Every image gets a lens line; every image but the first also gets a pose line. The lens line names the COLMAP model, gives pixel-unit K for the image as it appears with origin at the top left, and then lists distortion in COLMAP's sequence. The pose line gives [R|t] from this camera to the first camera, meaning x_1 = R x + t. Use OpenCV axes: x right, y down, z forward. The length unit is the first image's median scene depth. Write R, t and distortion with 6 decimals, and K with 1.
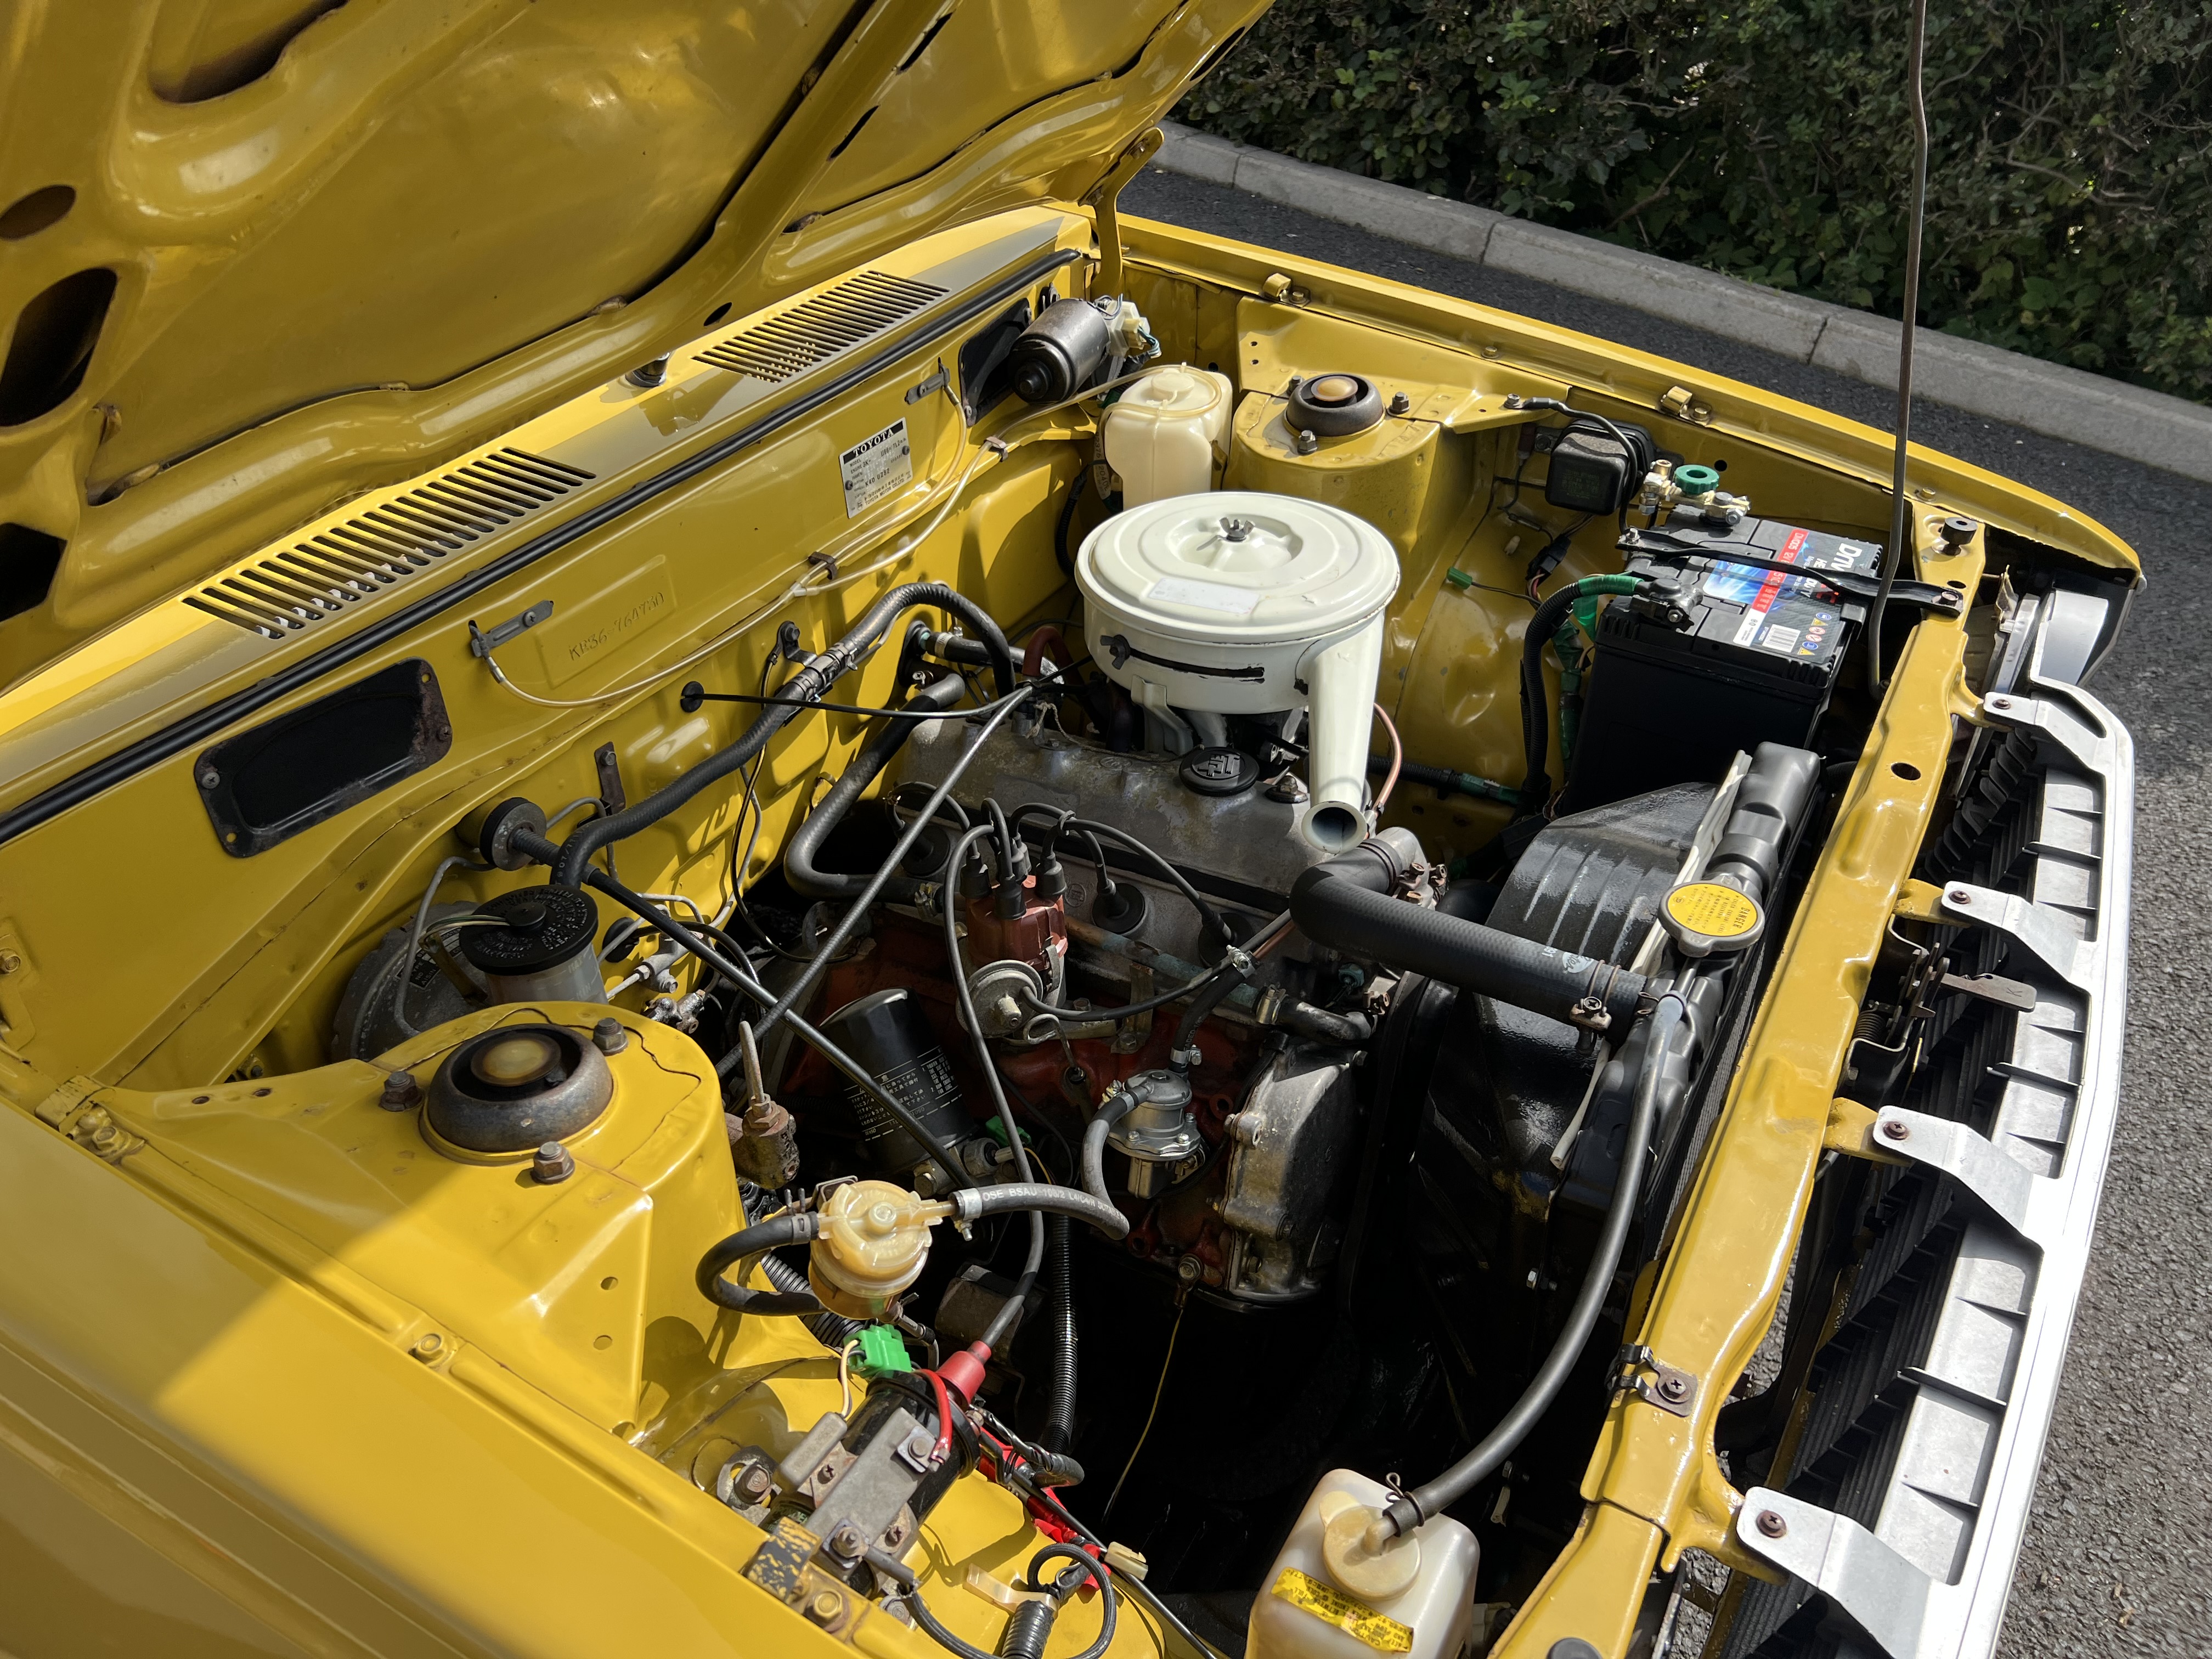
lens RADIAL K [[1649.5, 0, 1105.3], [0, 1649.5, 827.4], [0, 0, 1]] dist [0.044514, -0.057493]
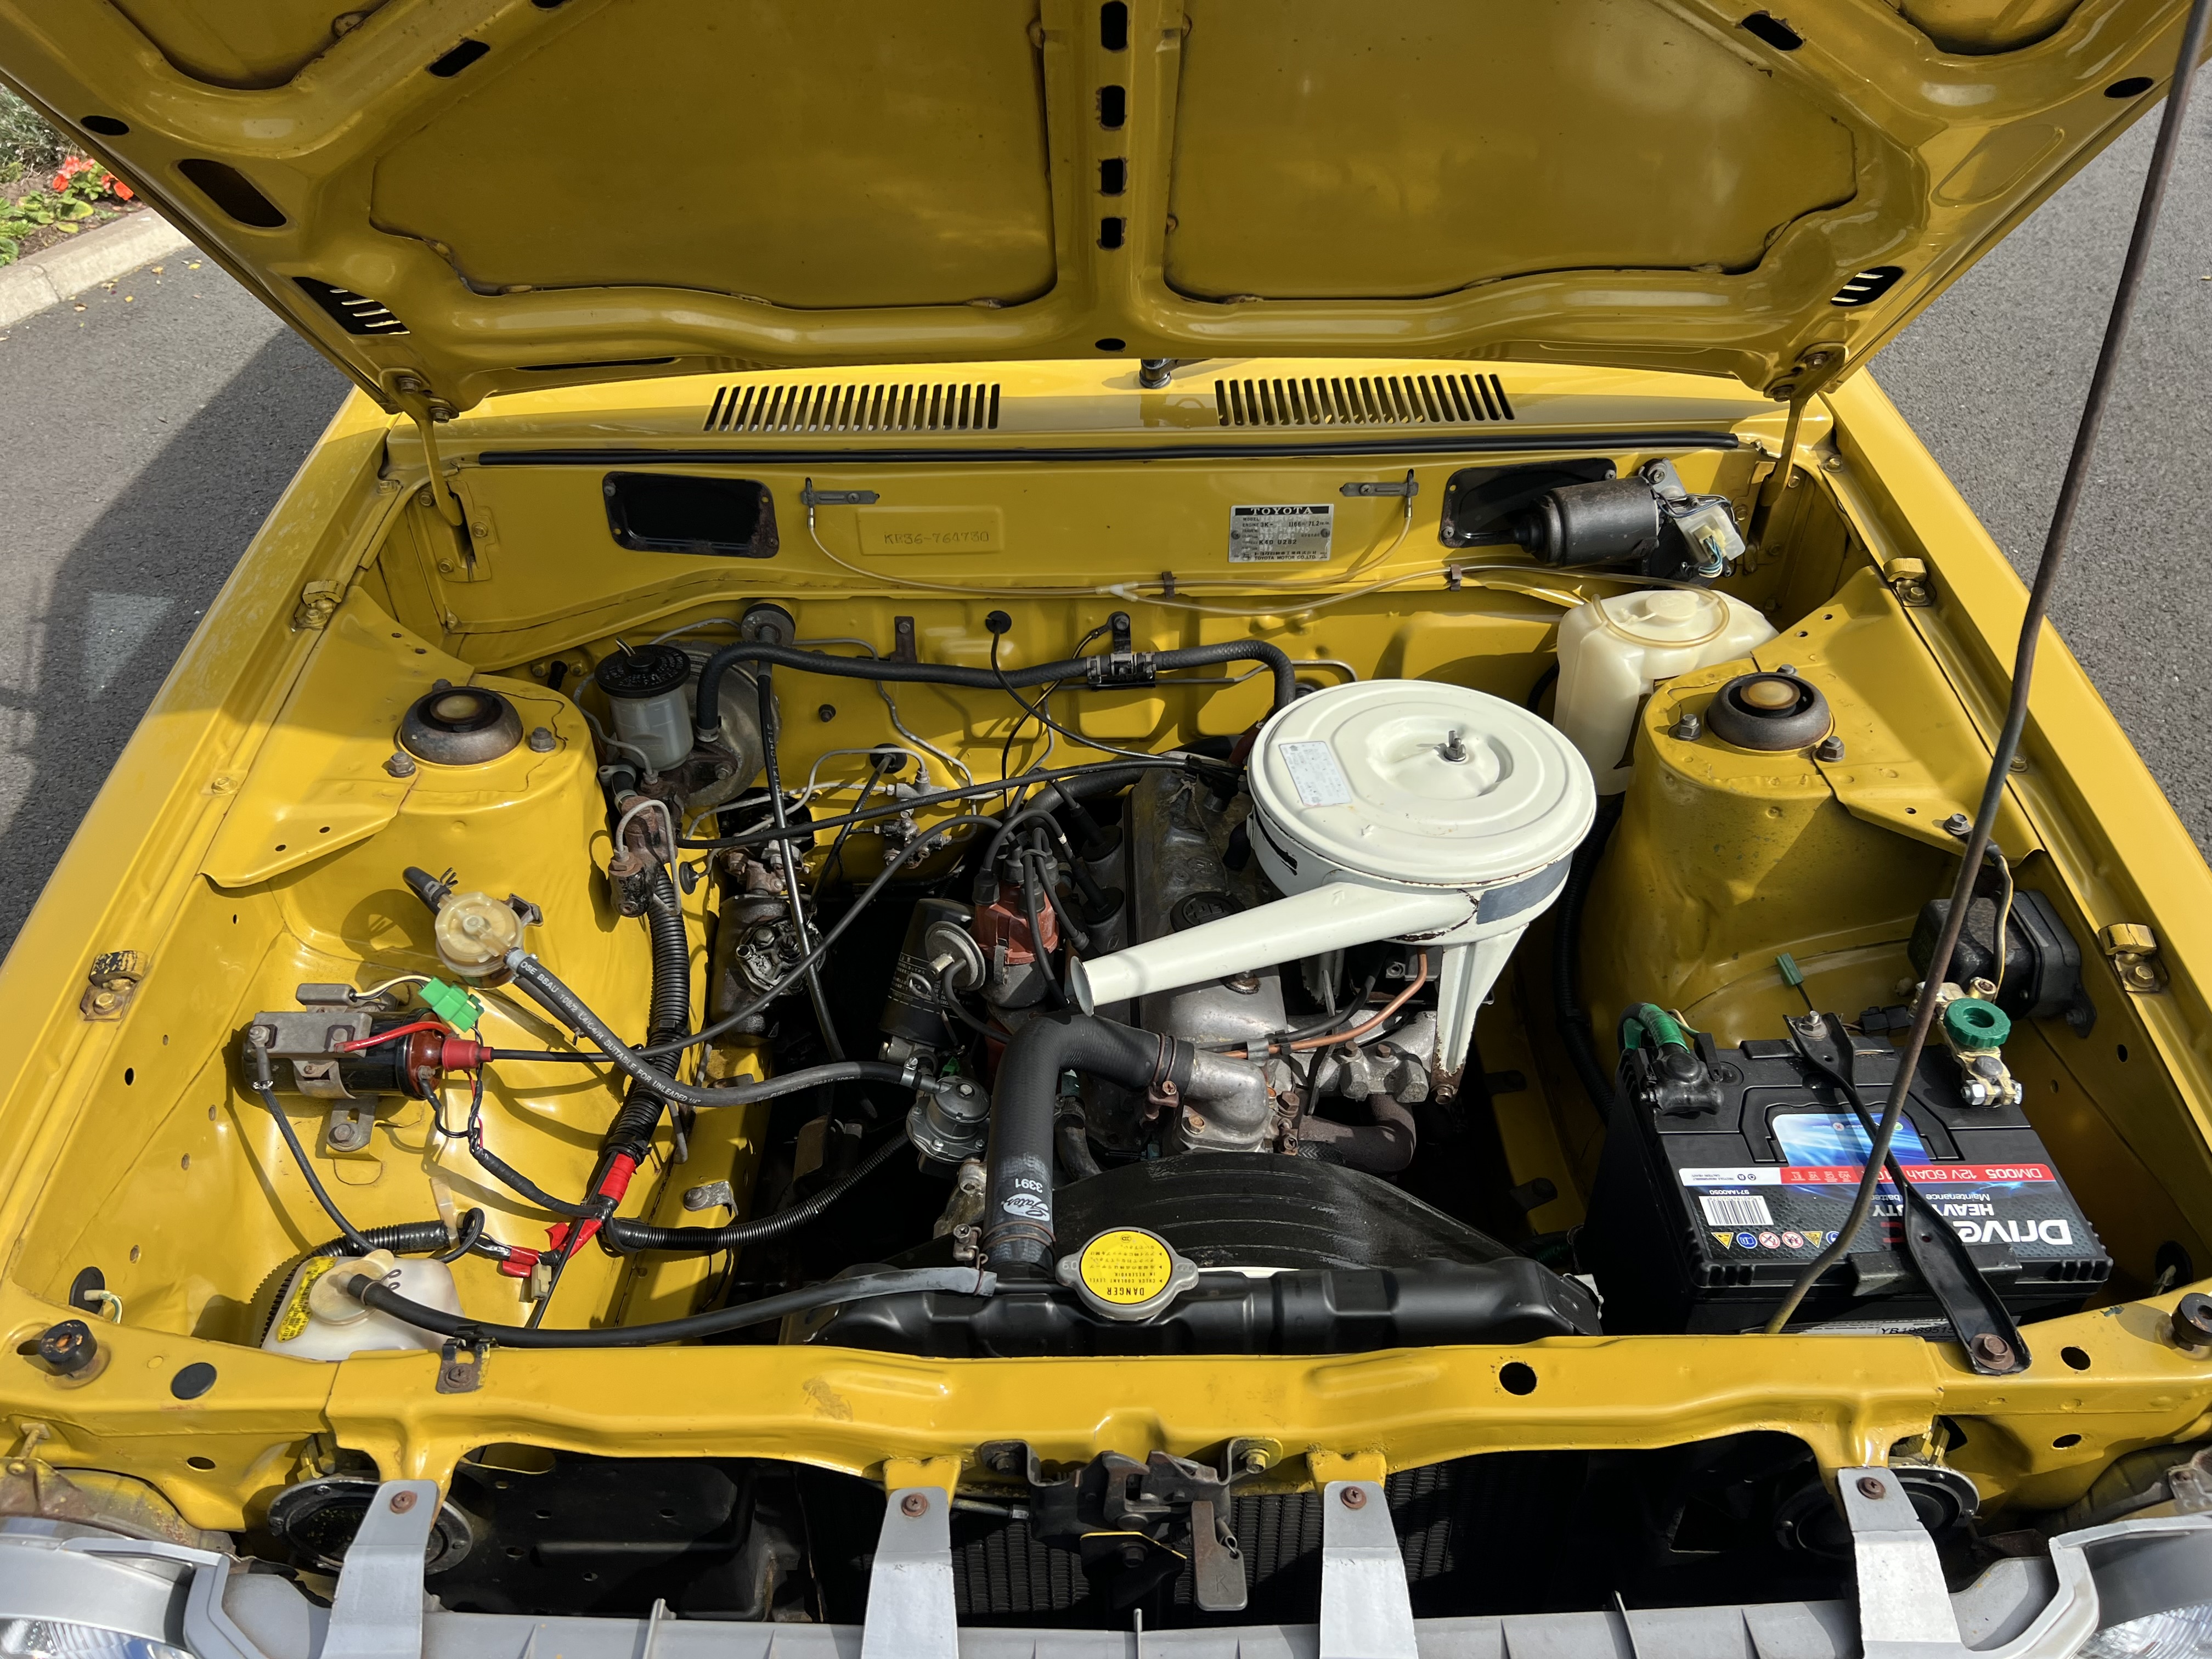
lens RADIAL K [[1649.5, 0, 1105.6], [0, 1649.5, 831.5], [0, 0, 1]] dist [0.044514, -0.057493]
pose [[0.513691, 0.540447, -0.666362, 0.663221], [-0.507583, 0.817602, 0.271820, -0.312425], [0.691724, 0.198602, 0.694317, 0.230036]]
